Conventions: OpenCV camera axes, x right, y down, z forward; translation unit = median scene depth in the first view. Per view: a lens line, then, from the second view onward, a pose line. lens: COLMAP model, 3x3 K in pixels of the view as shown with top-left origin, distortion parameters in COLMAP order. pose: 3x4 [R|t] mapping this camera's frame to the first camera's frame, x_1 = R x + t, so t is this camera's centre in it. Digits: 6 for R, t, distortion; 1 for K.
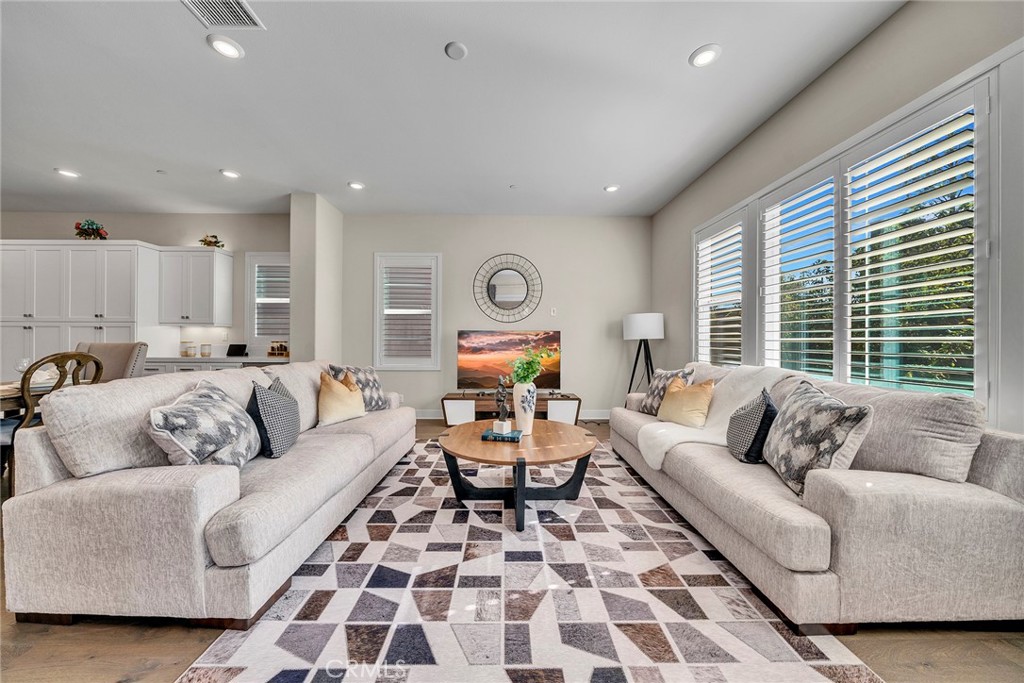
lens RADIAL K [[346.9, 0, 507.8], [0, 346.9, 341.6], [0, 0, 1]] dist [-0.008043, -0.000254]
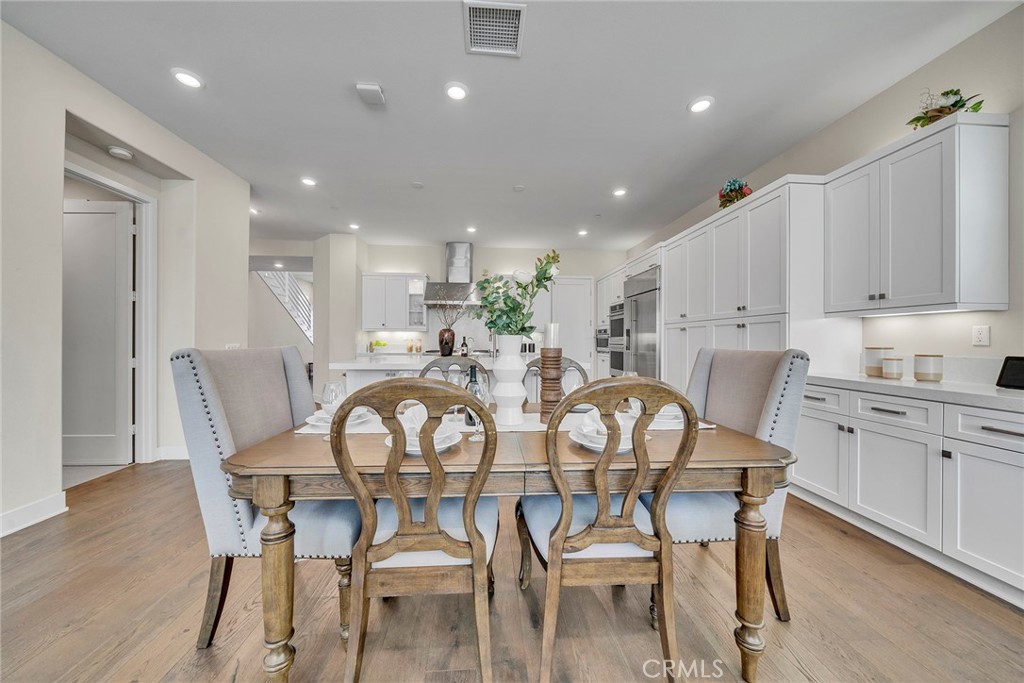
lens RADIAL K [[346.9, 0, 512.4], [0, 346.9, 339.7], [0, 0, 1]] dist [-0.008043, -0.000254]
pose [[0.061130, -0.004463, -0.998120, -0.522973], [-0.003099, 0.999984, -0.004661, -0.006843], [0.998125, 0.003378, 0.061115, 0.494377]]
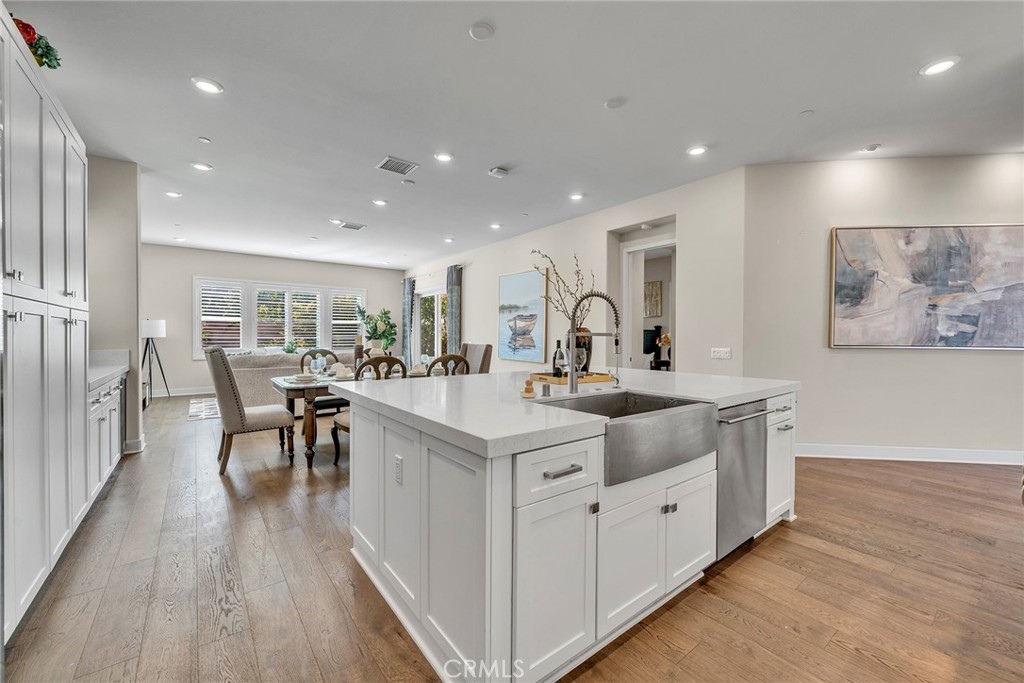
lens RADIAL K [[408.0, 0, 510.1], [0, 408.0, 339.2], [0, 0, 1]] dist [-0.000786, 0.000117]
pose [[-0.598800, -0.013252, 0.800789, -1.937202], [-0.007573, 0.999912, 0.010885, -0.029503], [-0.800863, 0.000454, -0.598847, 0.860211]]
